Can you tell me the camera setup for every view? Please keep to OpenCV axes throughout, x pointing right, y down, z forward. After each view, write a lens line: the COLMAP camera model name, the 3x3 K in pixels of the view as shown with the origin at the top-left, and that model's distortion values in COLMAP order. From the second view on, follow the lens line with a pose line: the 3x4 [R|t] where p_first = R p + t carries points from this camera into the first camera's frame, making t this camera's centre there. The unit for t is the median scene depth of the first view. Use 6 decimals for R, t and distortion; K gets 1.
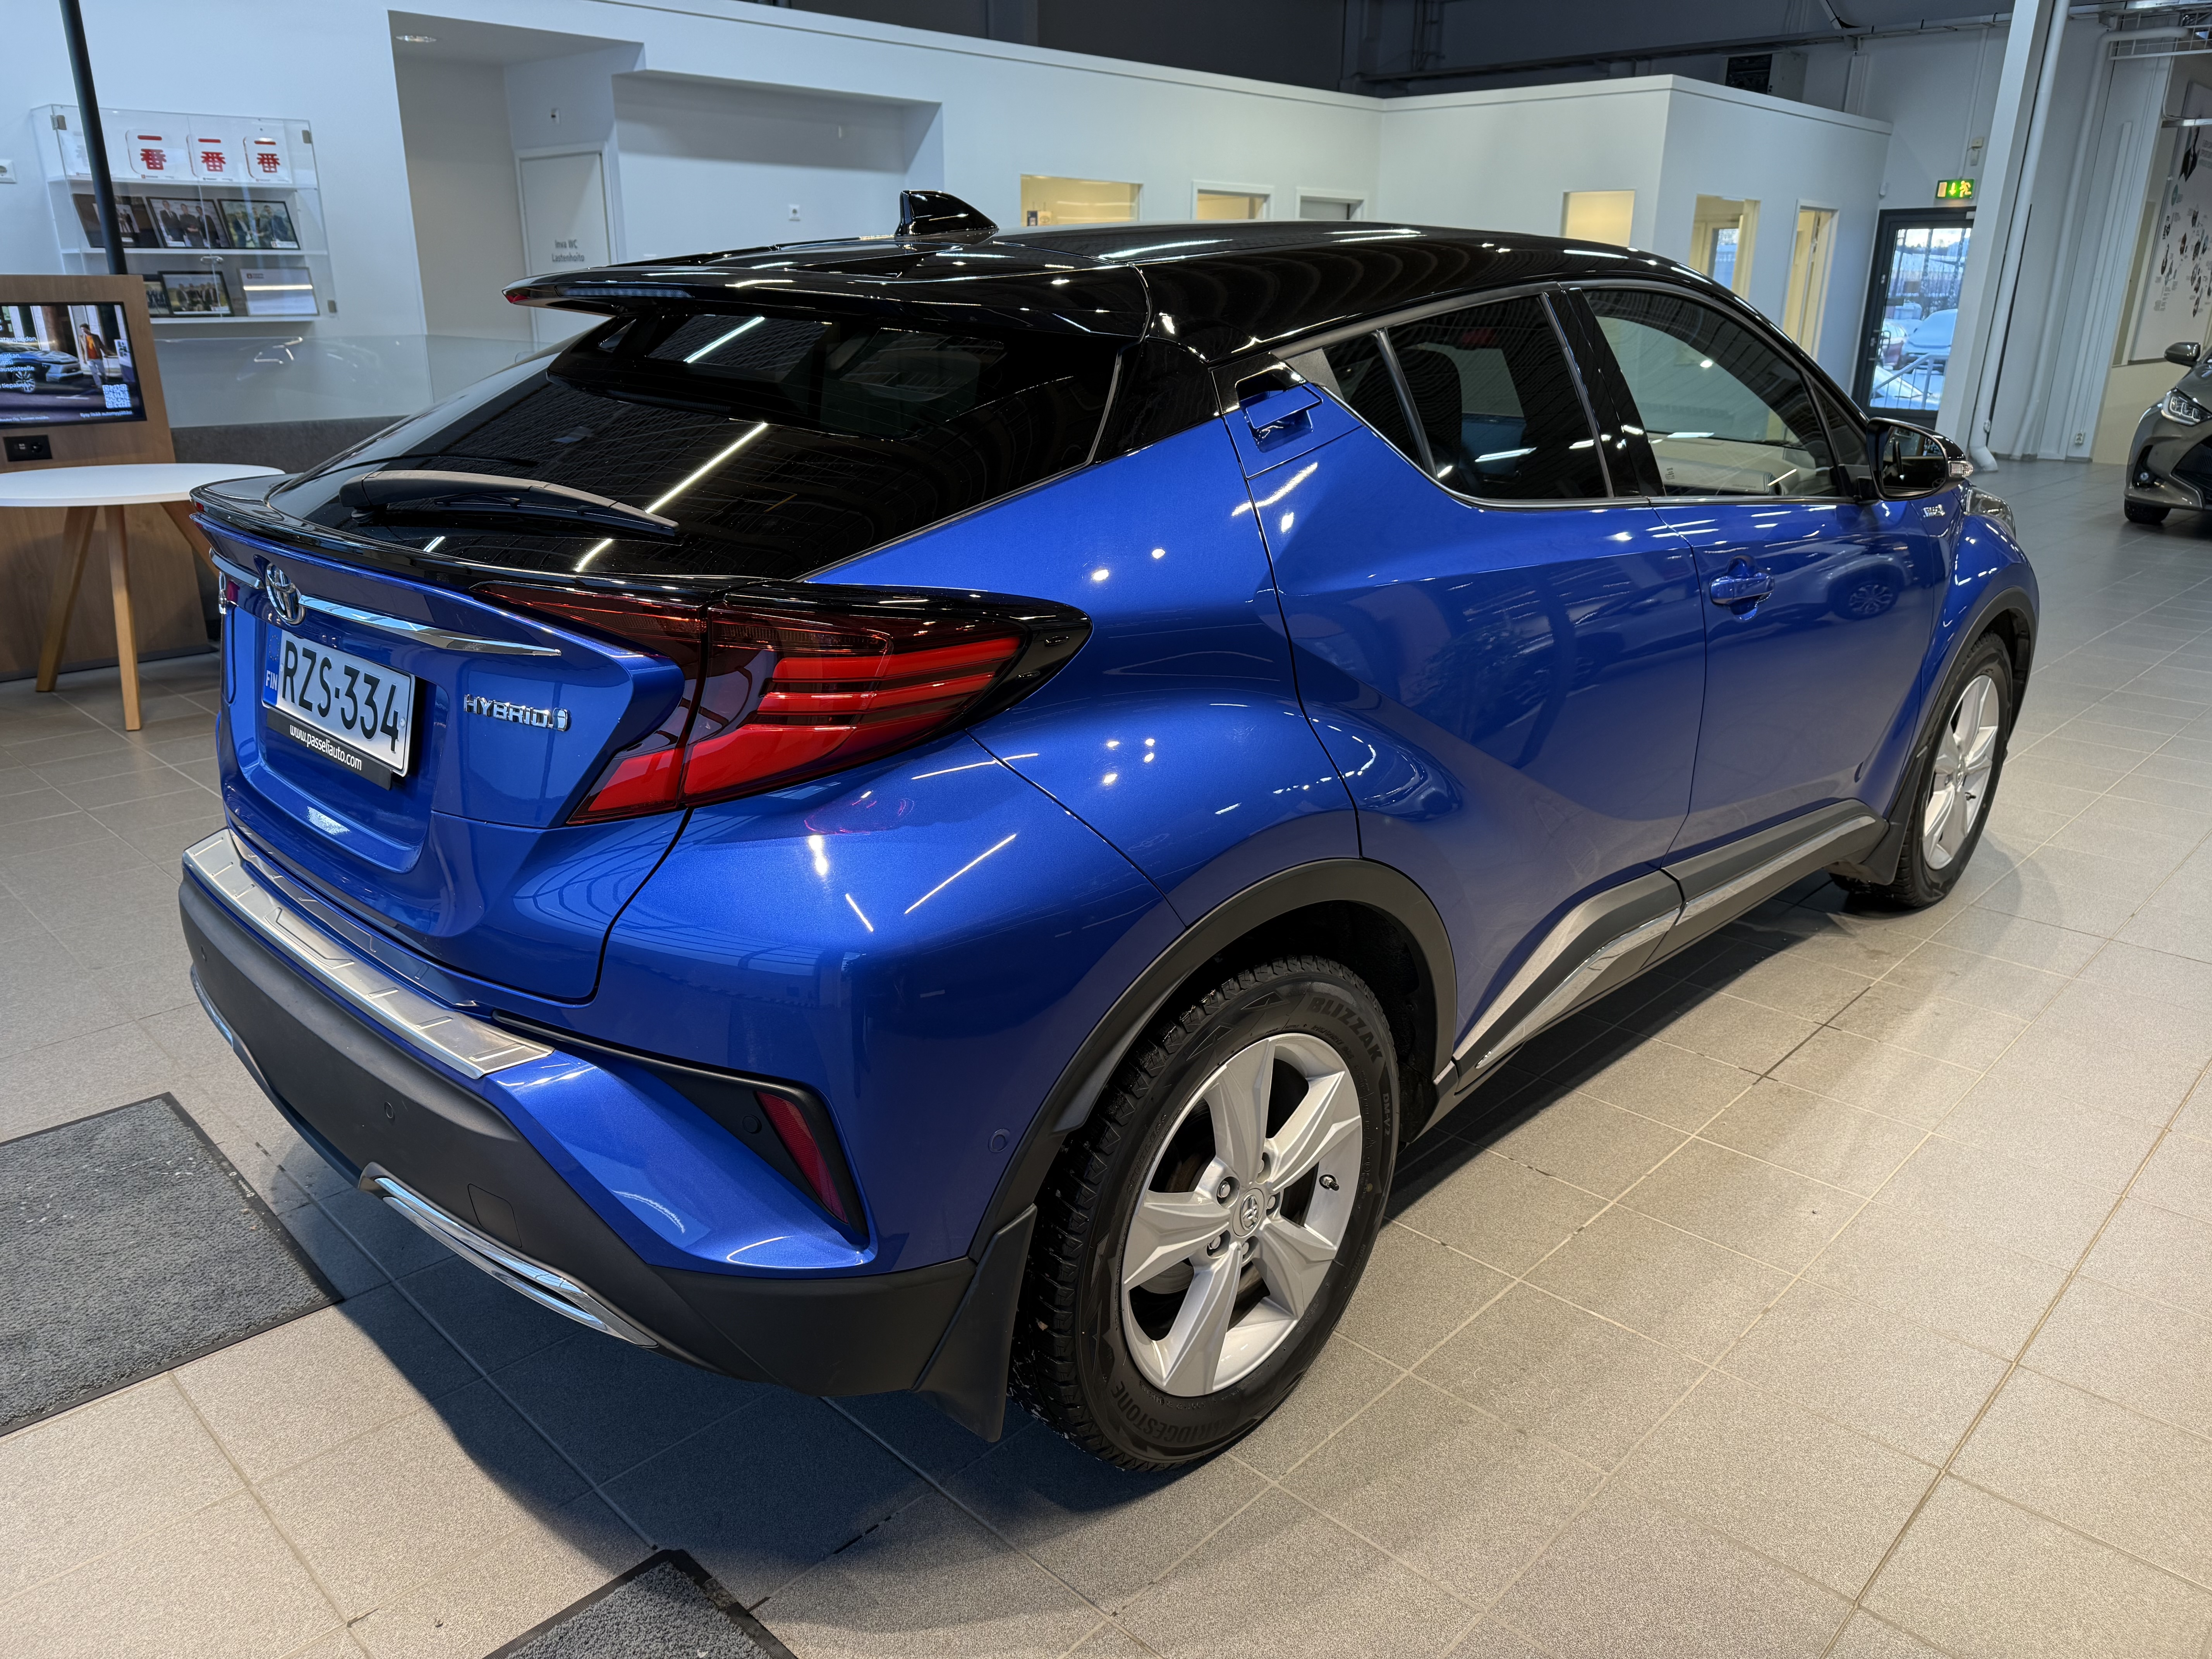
lens RADIAL K [[1570.2, 0, 1100.8], [0, 1570.2, 842.5], [0, 0, 1]] dist [0.031650, -0.034100]
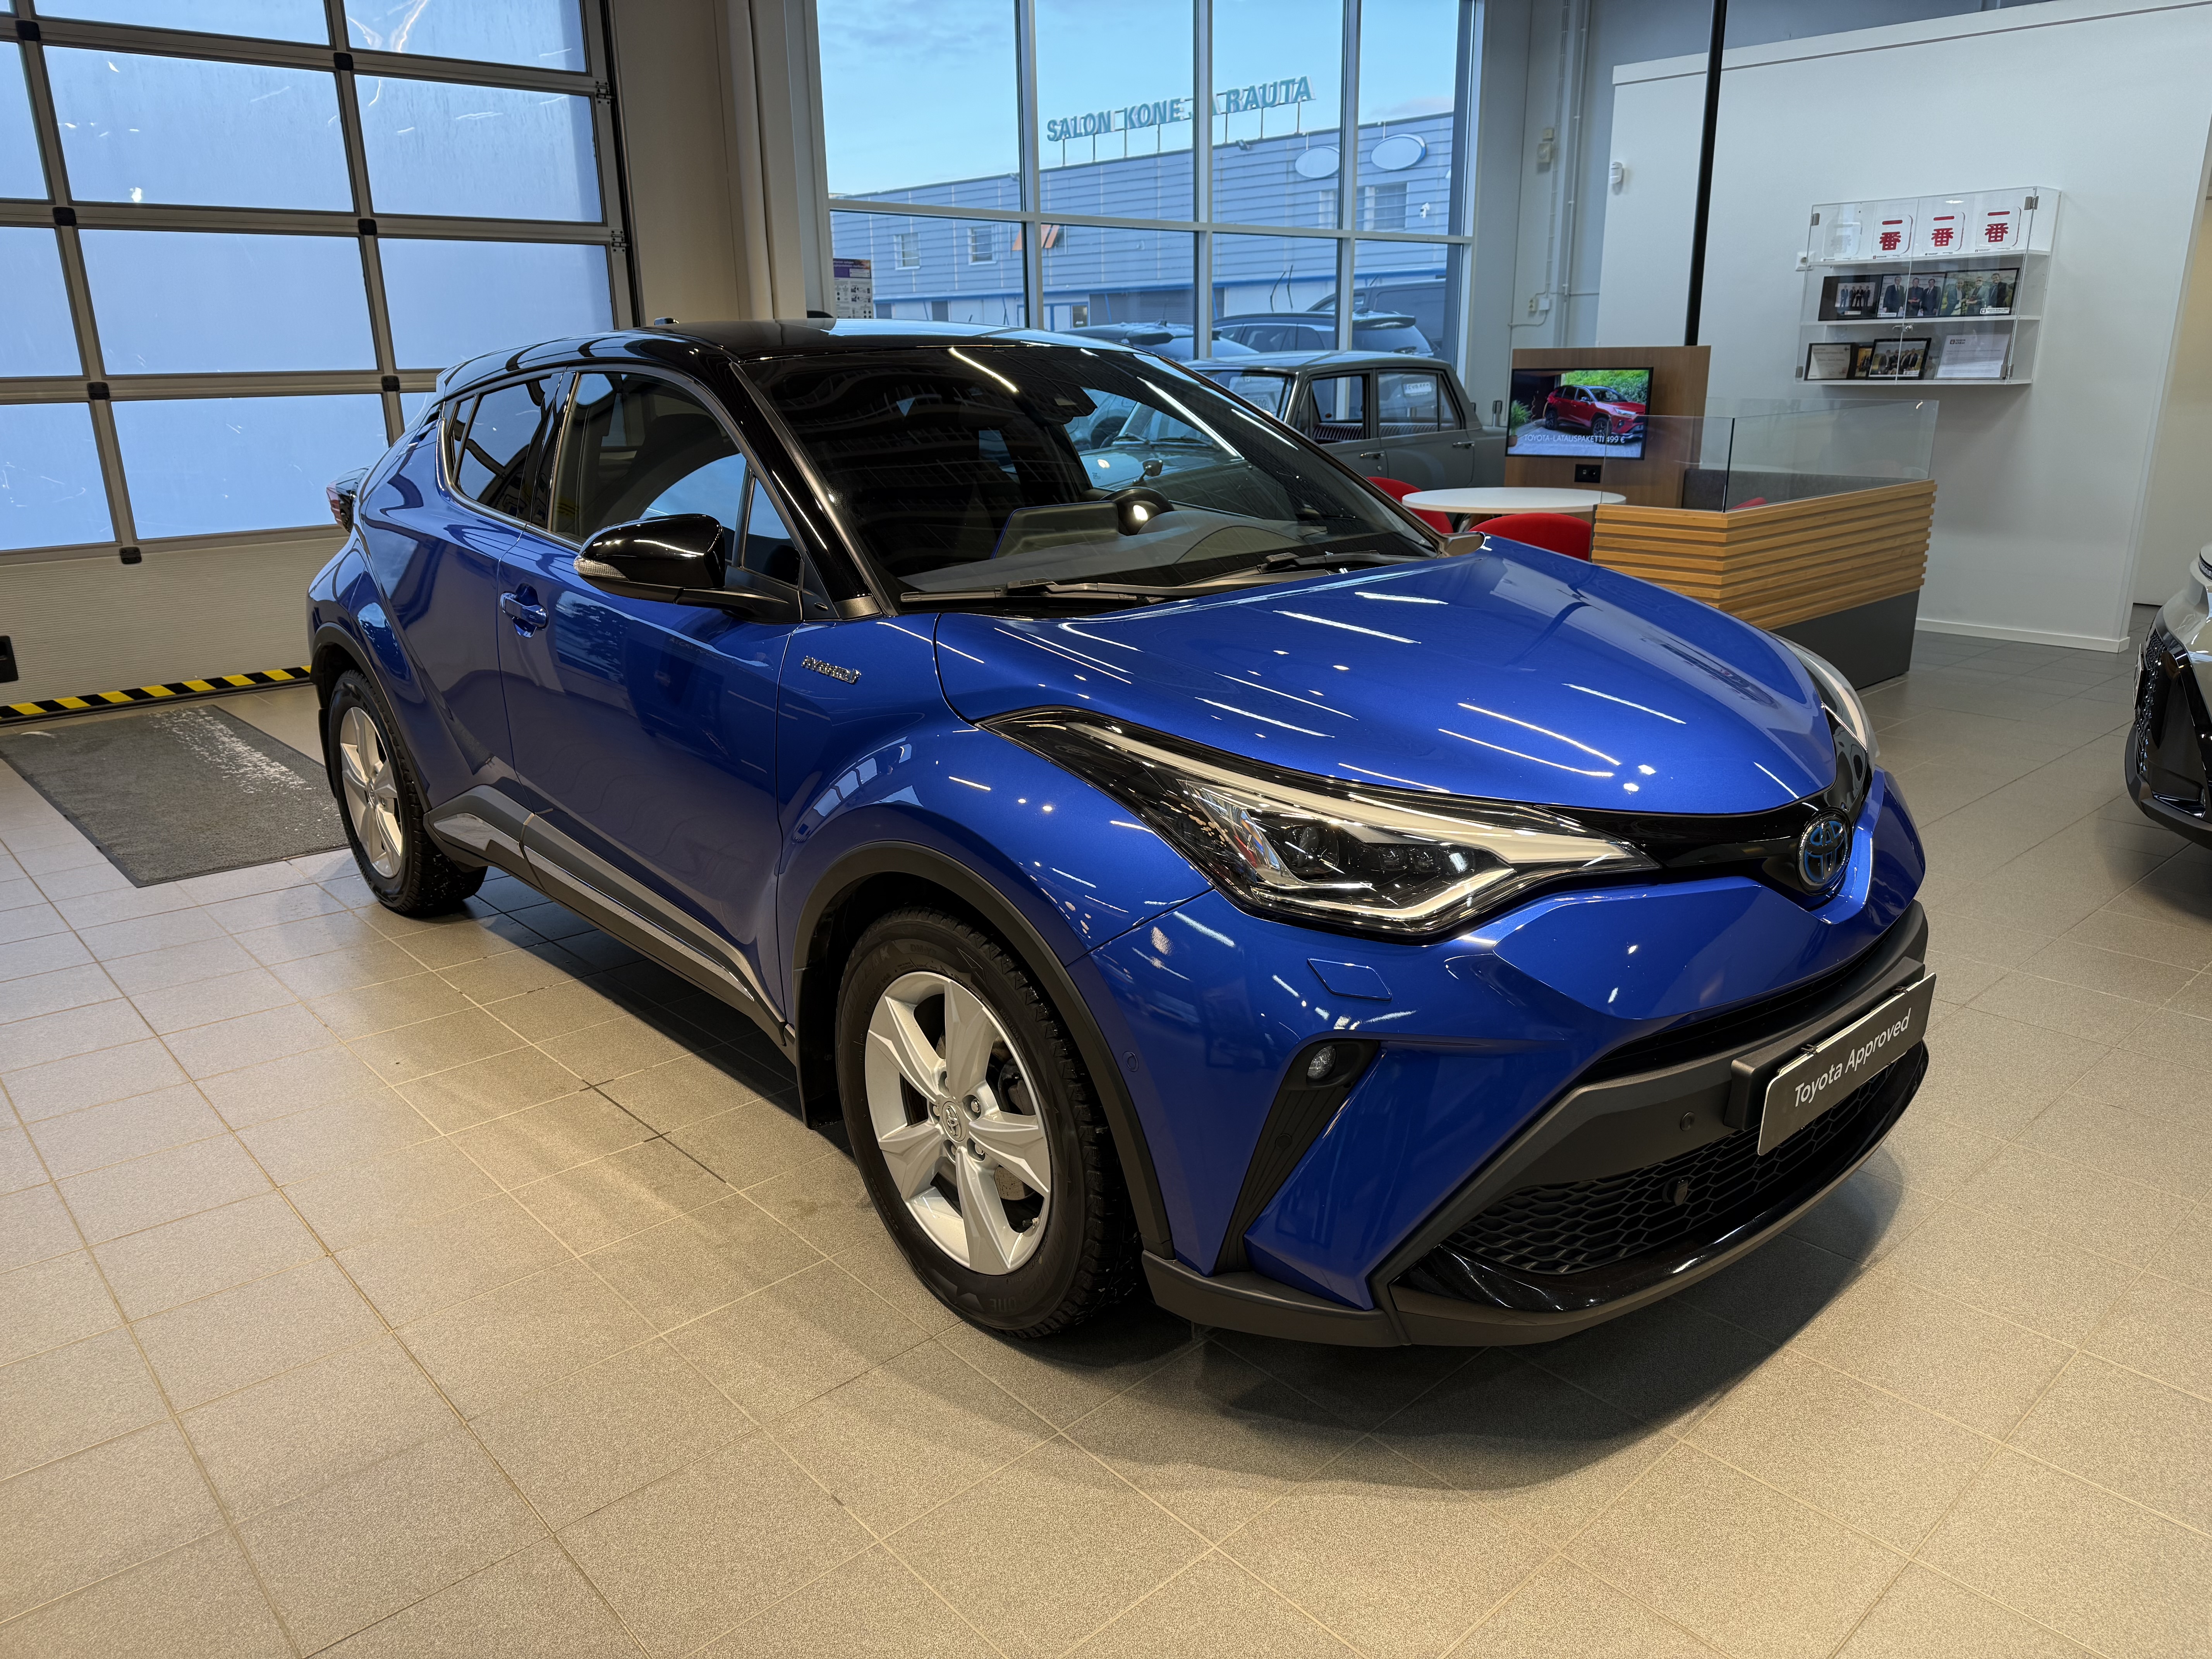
lens RADIAL K [[1570.2, 0, 1108.4], [0, 1570.2, 832.3], [0, 0, 1]] dist [0.031650, -0.034100]
pose [[-0.067323, 0.293467, -0.953596, 0.620881], [-0.317155, 0.899896, 0.299332, -0.205869], [0.945981, 0.322590, 0.032491, 0.551947]]
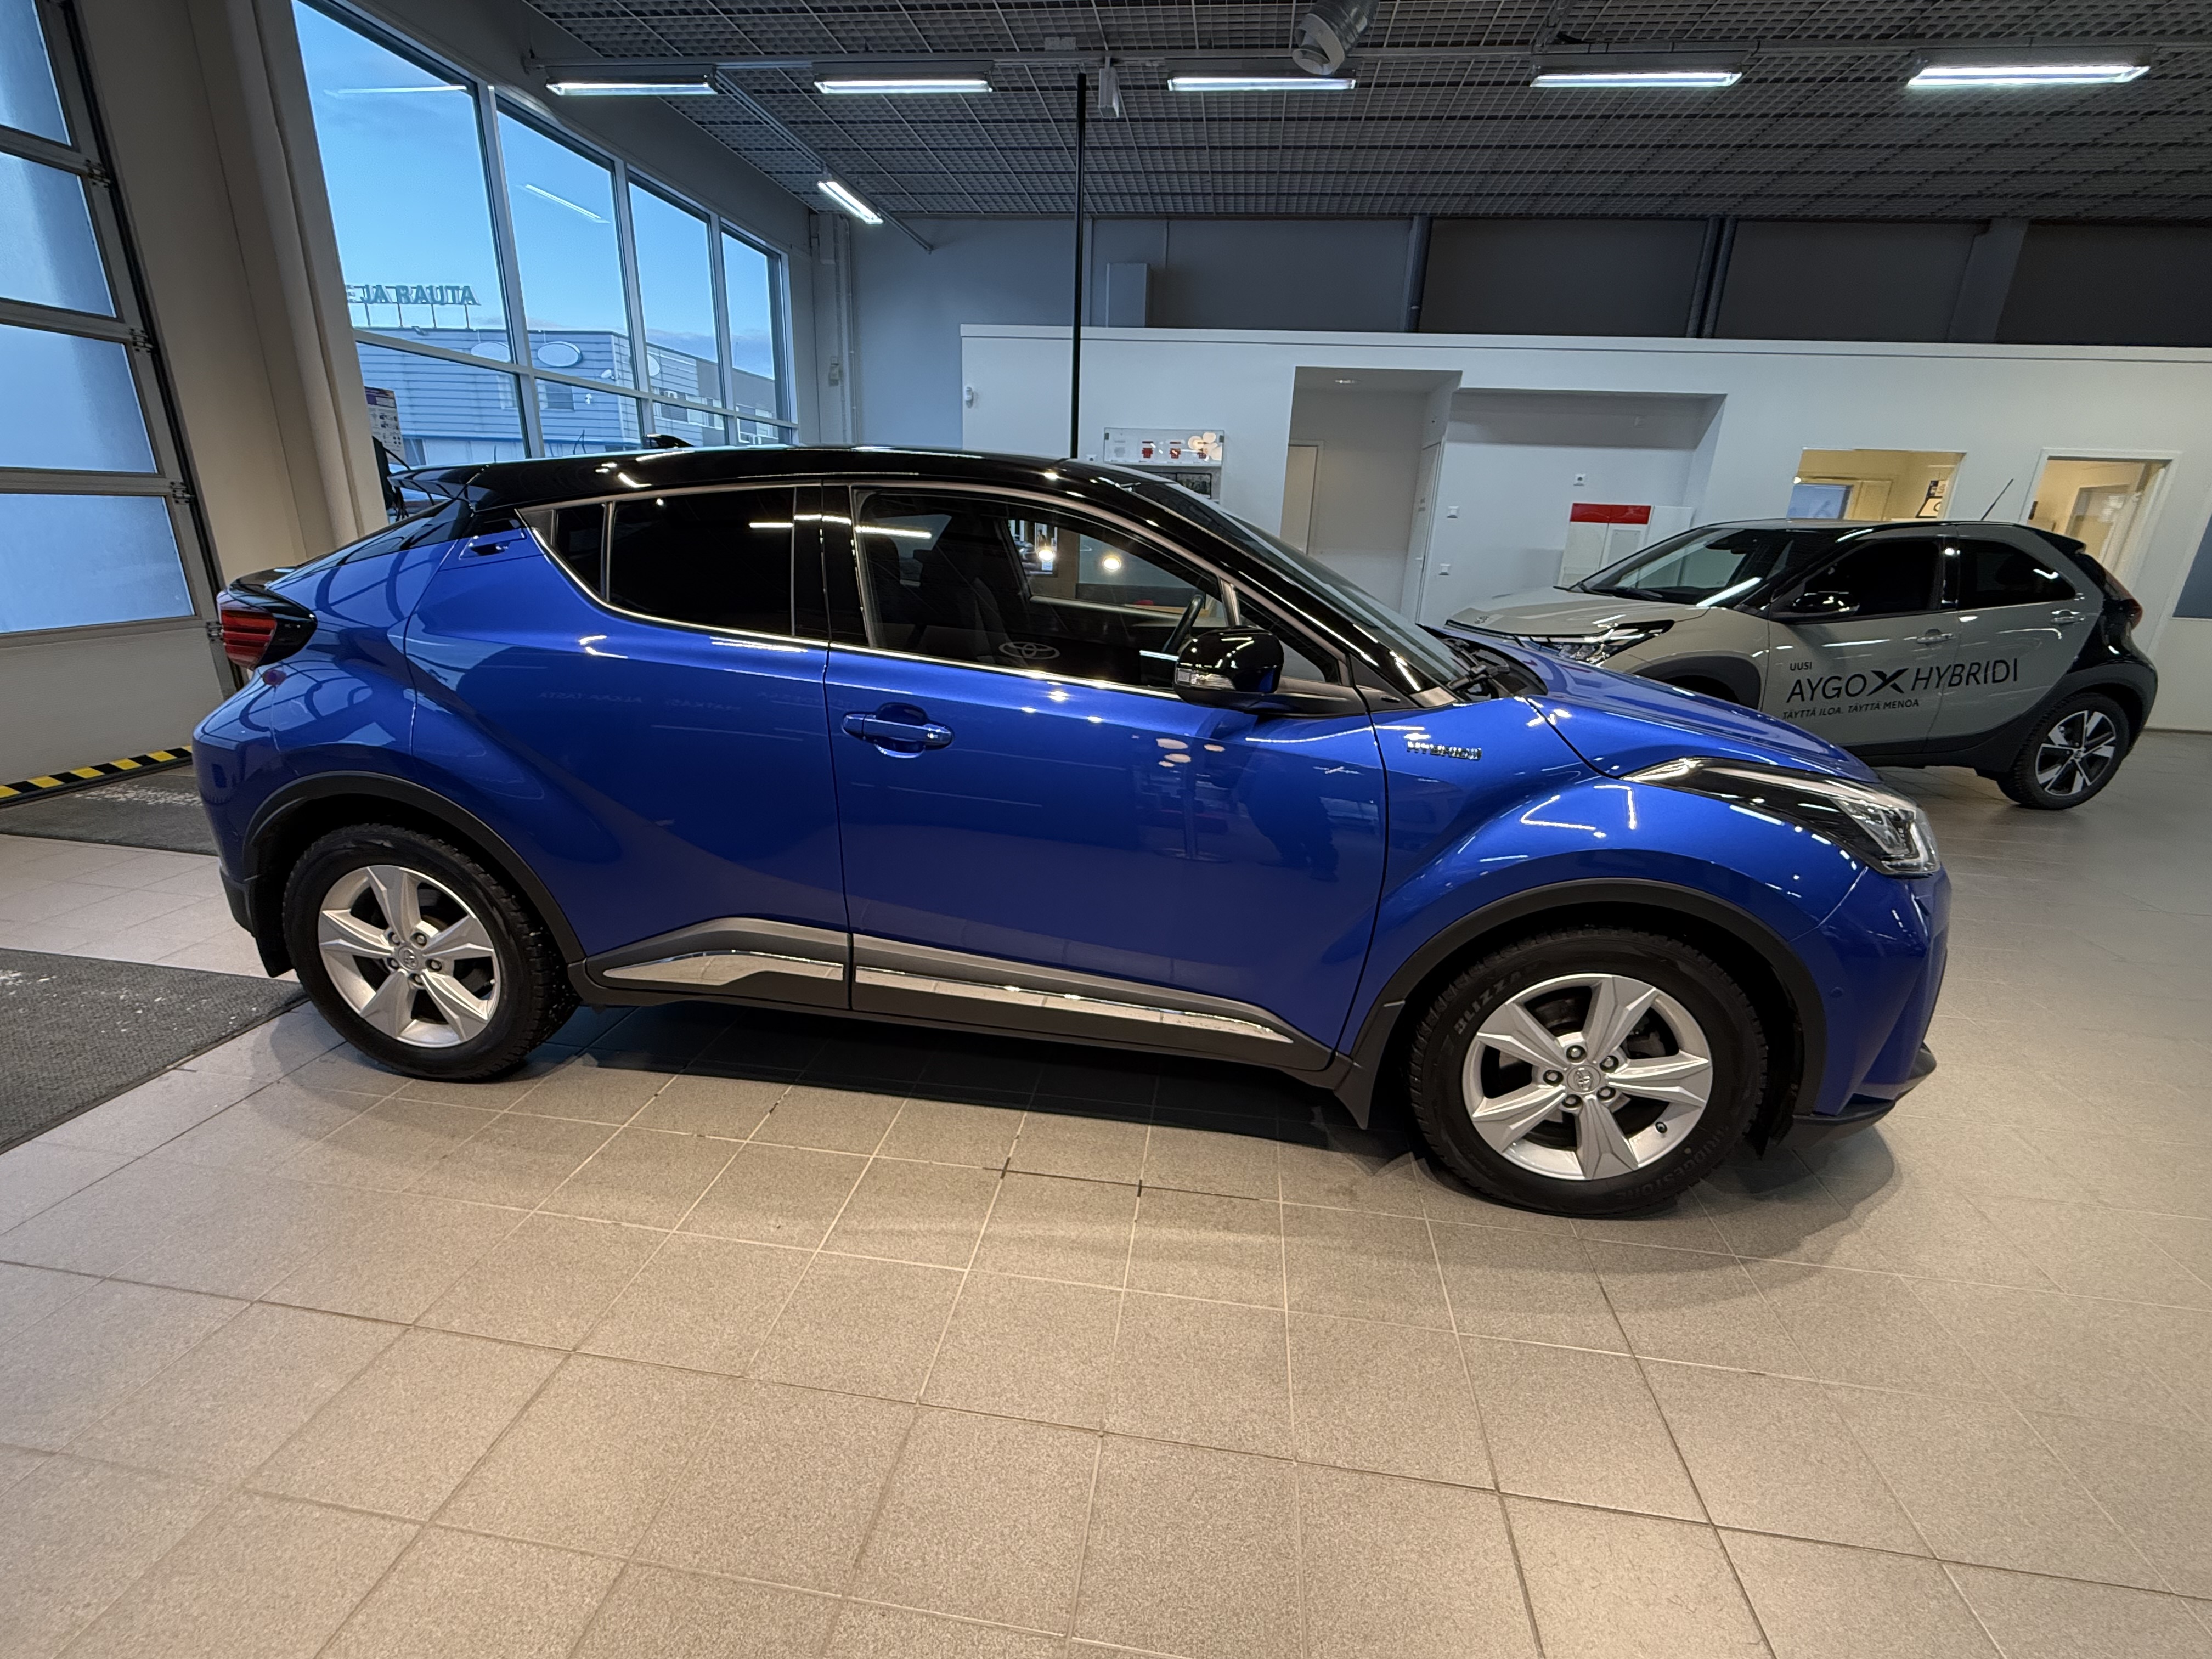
lens RADIAL K [[961.7, 0, 1104.8], [0, 961.7, 835.6], [0, 0, 1]] dist [0.002551, -0.000635]
pose [[0.591991, 0.275375, -0.757440, 0.415413], [-0.299671, 0.947644, 0.110312, -0.085806], [0.748161, 0.161679, 0.643518, 0.240288]]
